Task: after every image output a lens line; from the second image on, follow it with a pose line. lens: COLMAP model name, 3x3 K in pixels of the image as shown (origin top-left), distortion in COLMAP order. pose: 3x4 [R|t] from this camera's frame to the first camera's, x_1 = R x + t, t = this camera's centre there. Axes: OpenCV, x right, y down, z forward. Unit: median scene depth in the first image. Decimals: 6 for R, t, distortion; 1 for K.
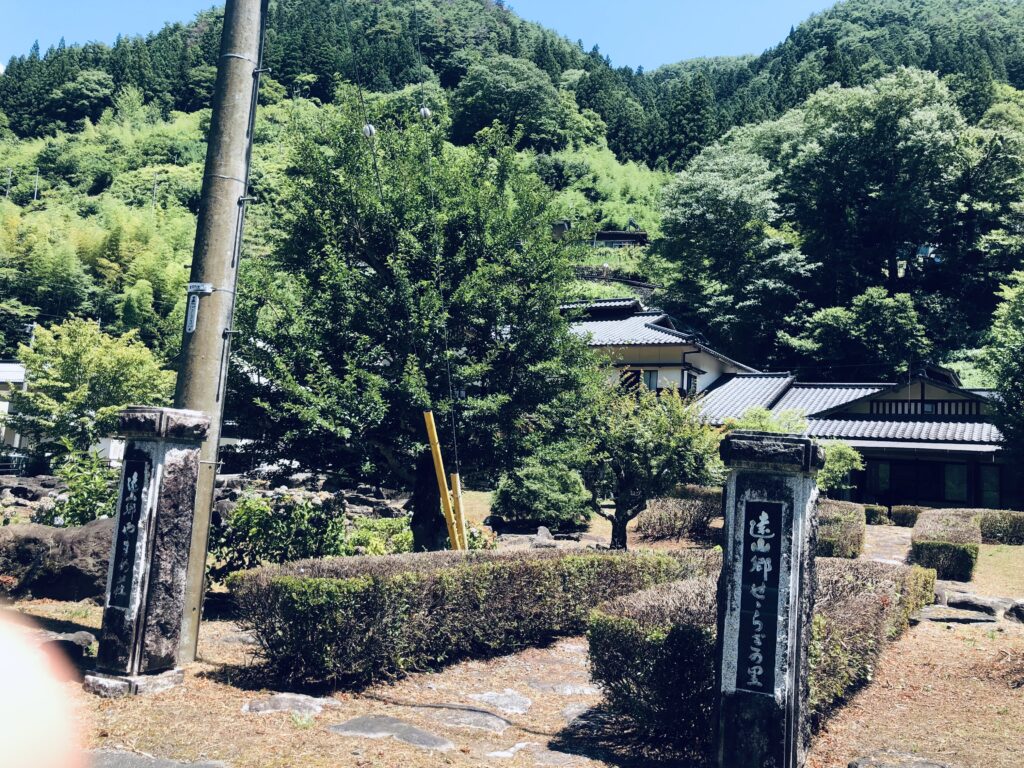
lens RADIAL K [[839.3, 0, 512.0], [0, 839.3, 384.0], [0, 0, 1]] dist [-0.007222, -0.013374]
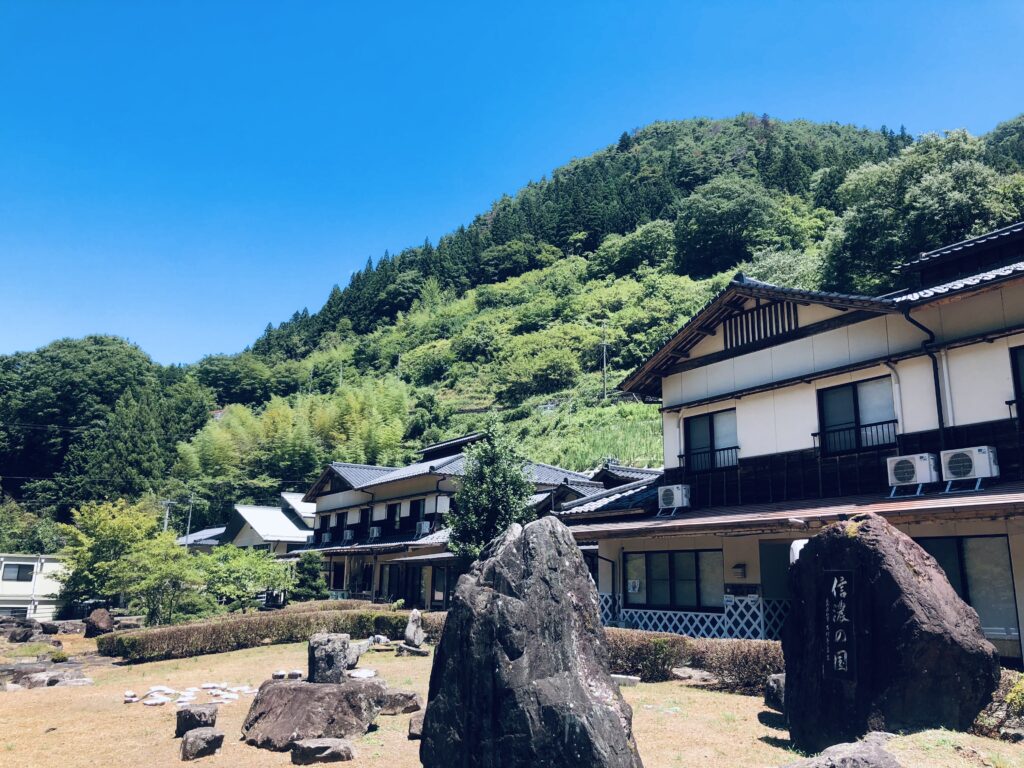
lens RADIAL K [[839.3, 0, 512.0], [0, 839.3, 384.0], [0, 0, 1]] dist [-0.007222, -0.013374]
pose [[0.893118, -0.153370, -0.422869, 0.126804], [0.088552, 0.981630, -0.169000, 0.006766], [0.441020, 0.113490, 0.890293, -0.004878]]
